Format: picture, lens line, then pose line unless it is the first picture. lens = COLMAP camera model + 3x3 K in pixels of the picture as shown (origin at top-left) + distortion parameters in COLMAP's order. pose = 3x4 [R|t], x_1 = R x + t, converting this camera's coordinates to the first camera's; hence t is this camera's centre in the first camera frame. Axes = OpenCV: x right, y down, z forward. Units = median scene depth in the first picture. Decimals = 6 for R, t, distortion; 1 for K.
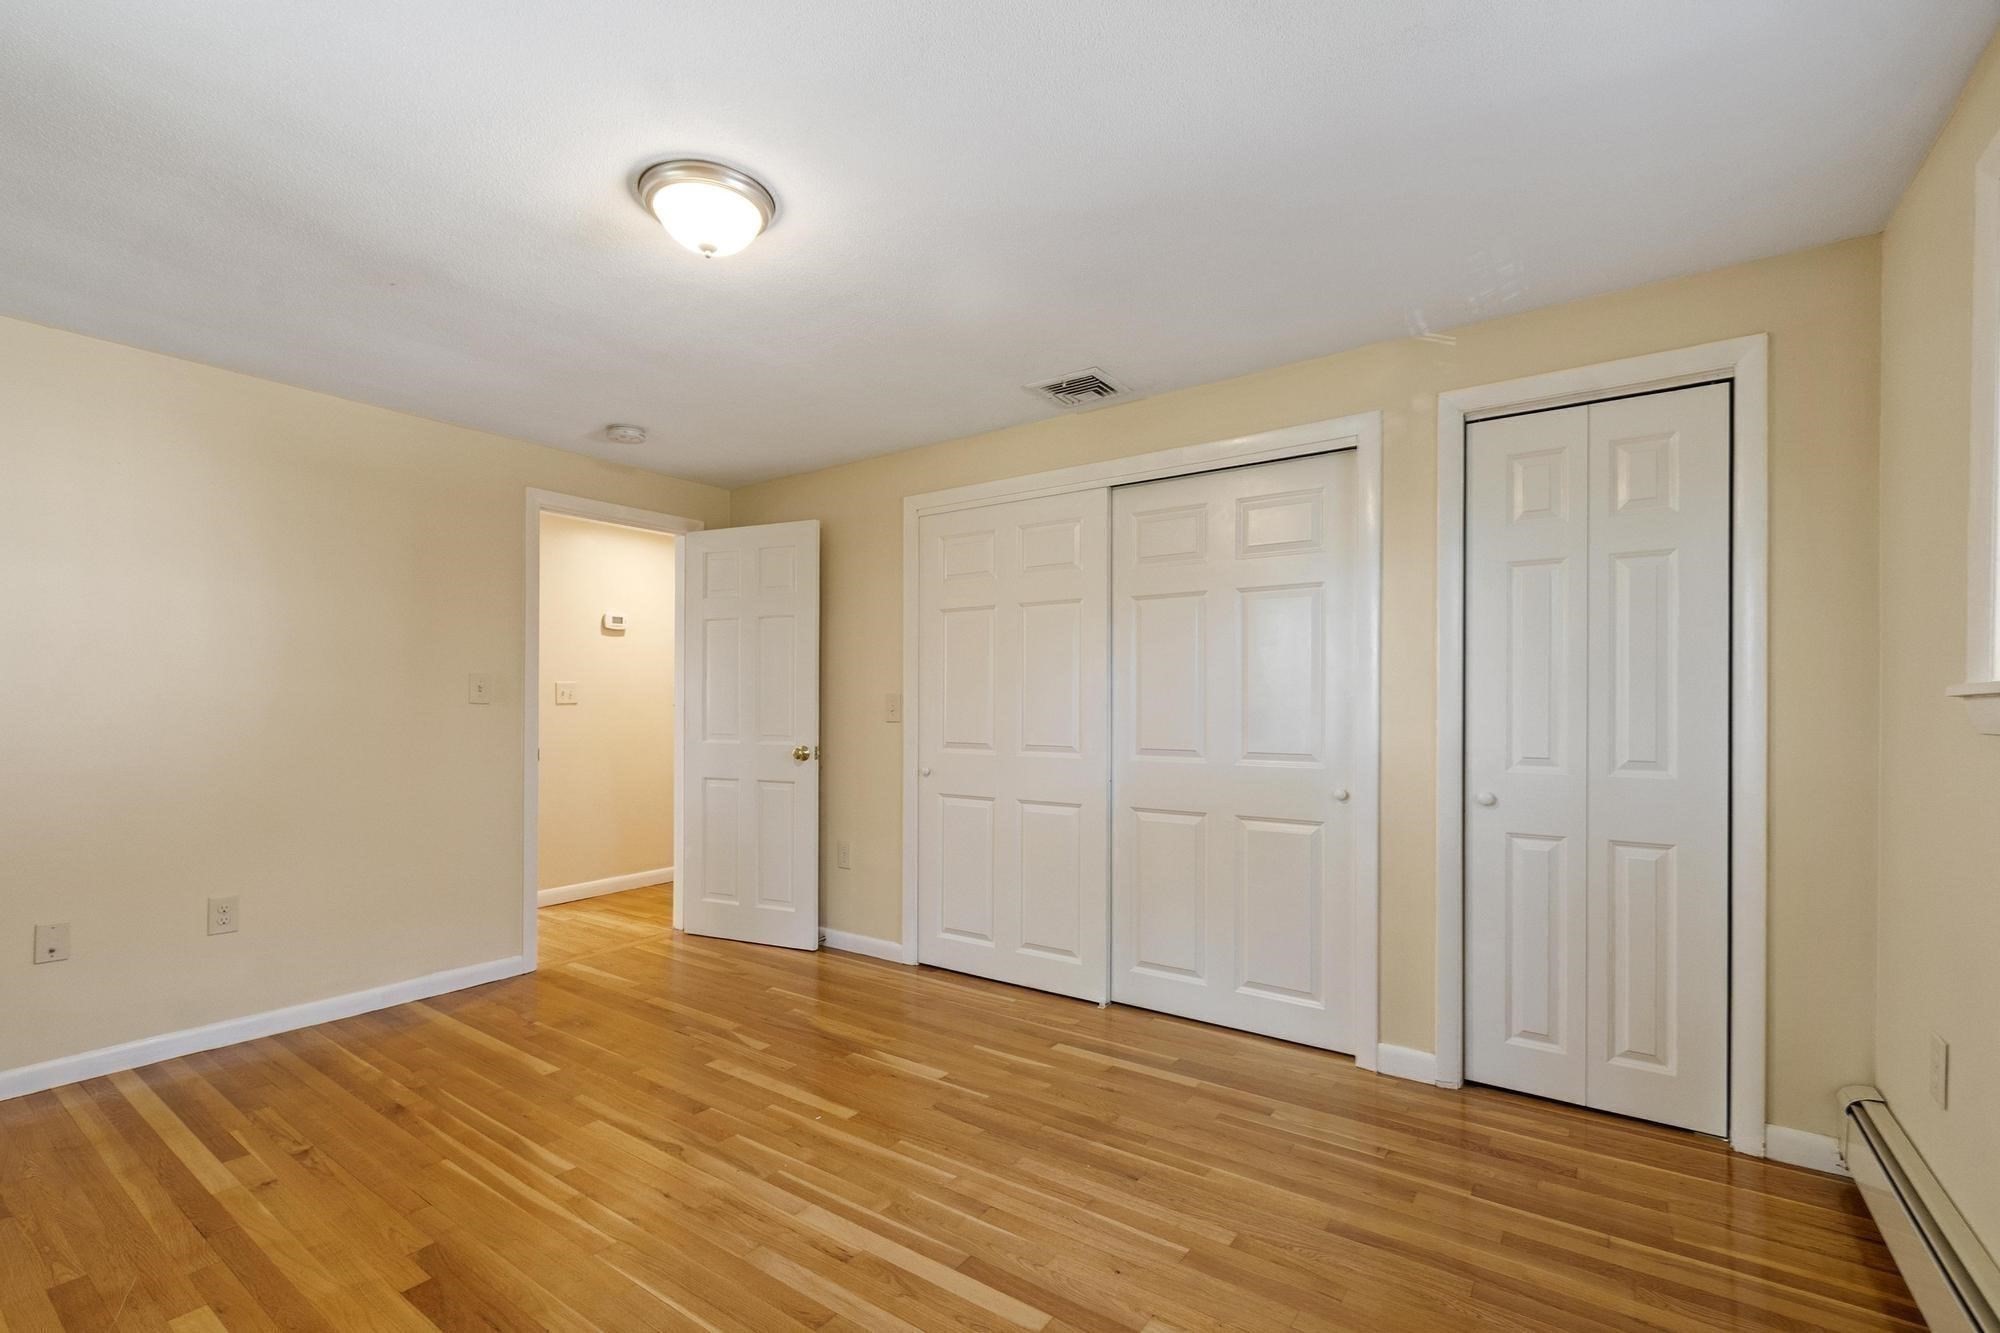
lens RADIAL K [[876.7, 0, 1003.8], [0, 876.7, 718.5], [0, 0, 1]] dist [0.002279, 0.001949]
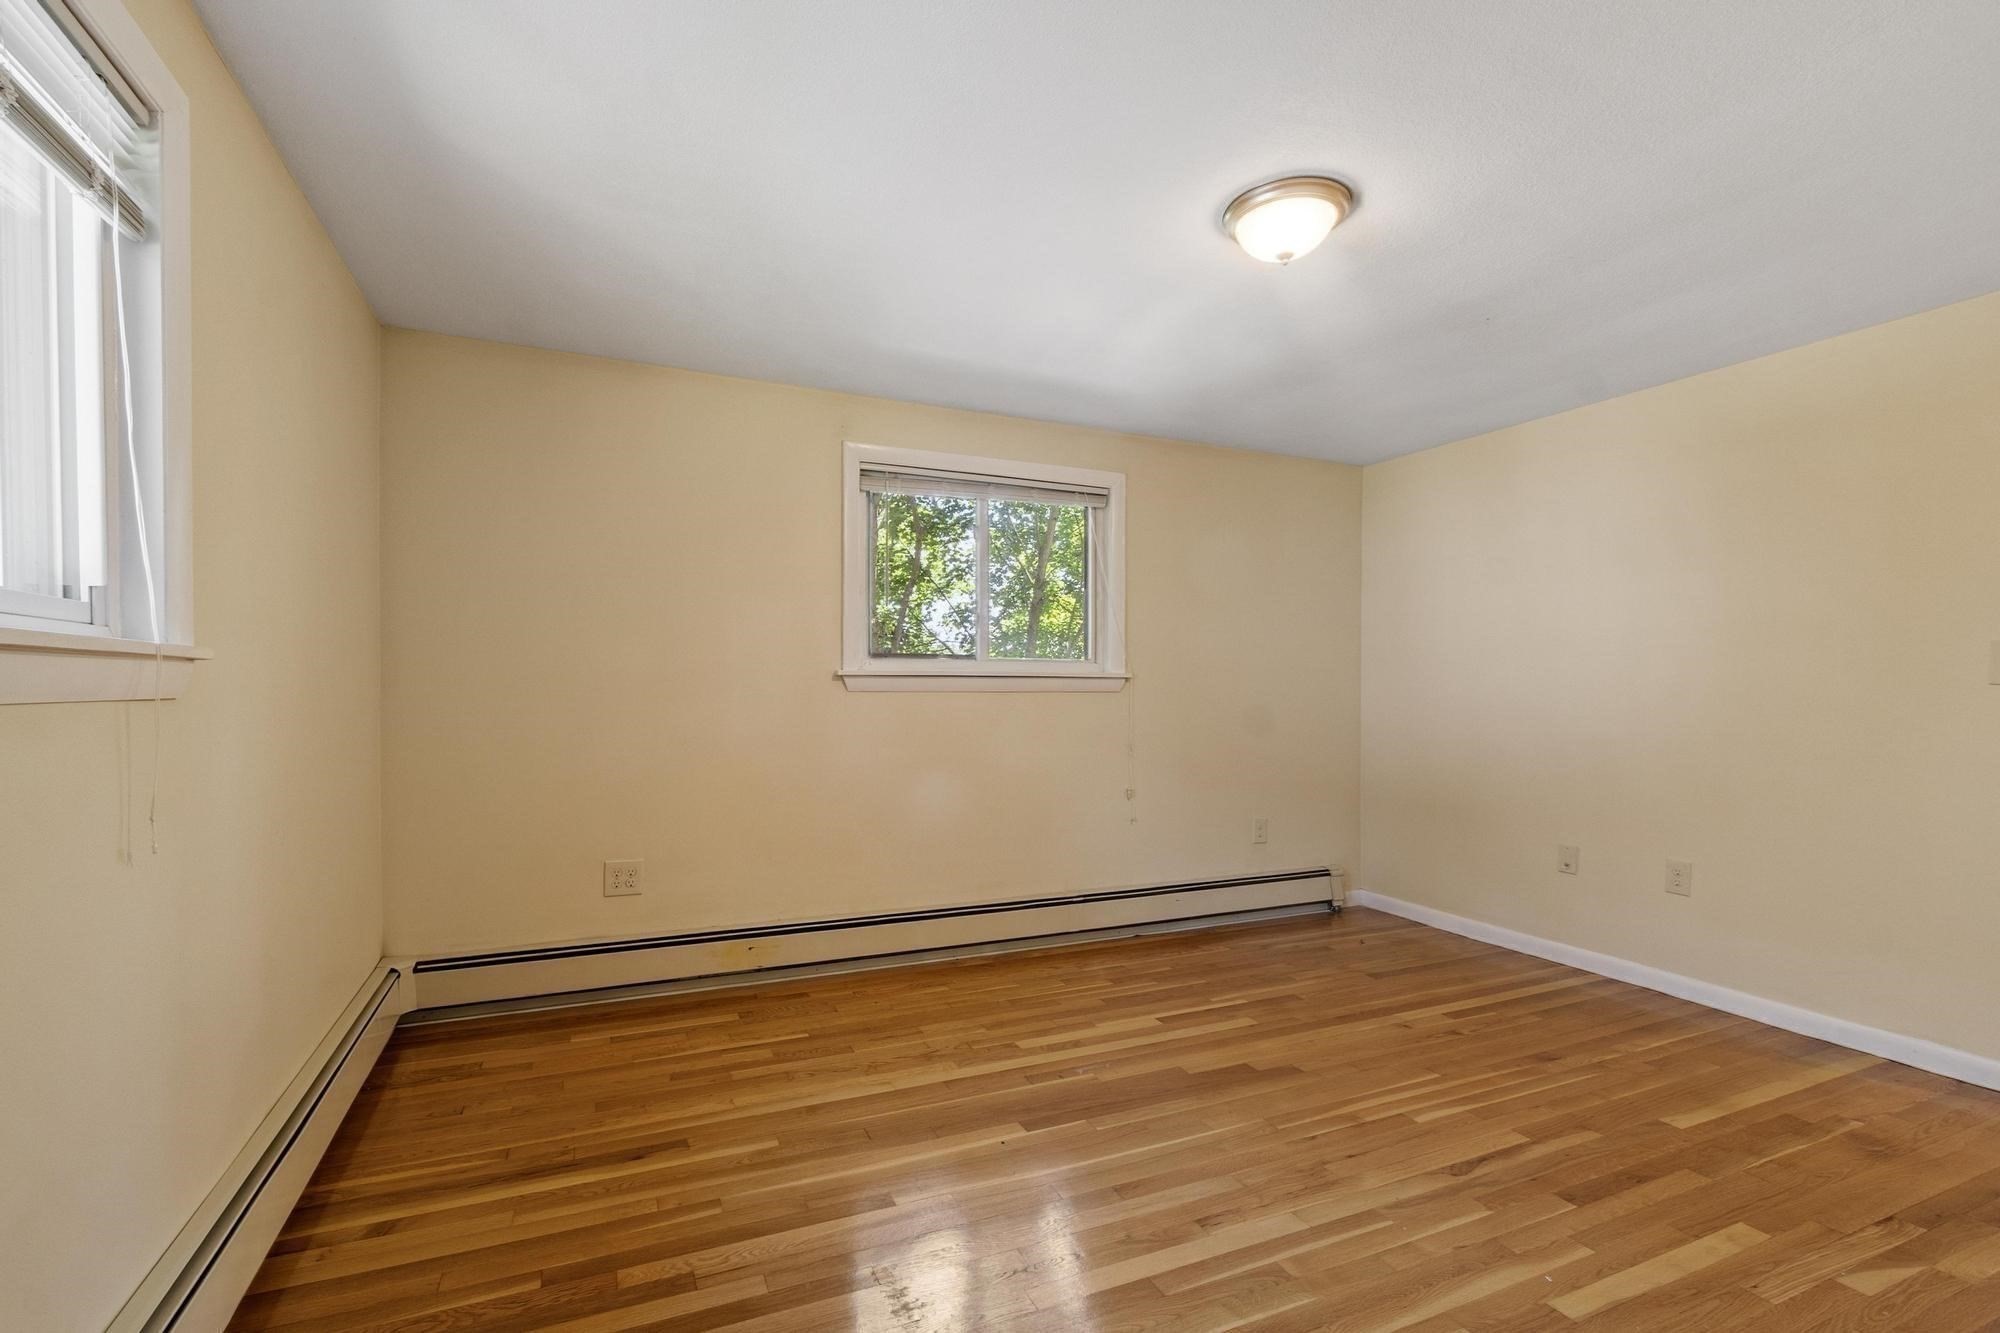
lens RADIAL K [[876.7, 0, 961.6], [0, 876.7, 674.3], [0, 0, 1]] dist [0.002279, 0.001949]
pose [[-0.536749, -0.015946, -0.843591, 0.609812], [-0.013966, 0.999852, -0.010014, -0.012327], [0.843627, 0.006406, -0.536892, 0.935522]]
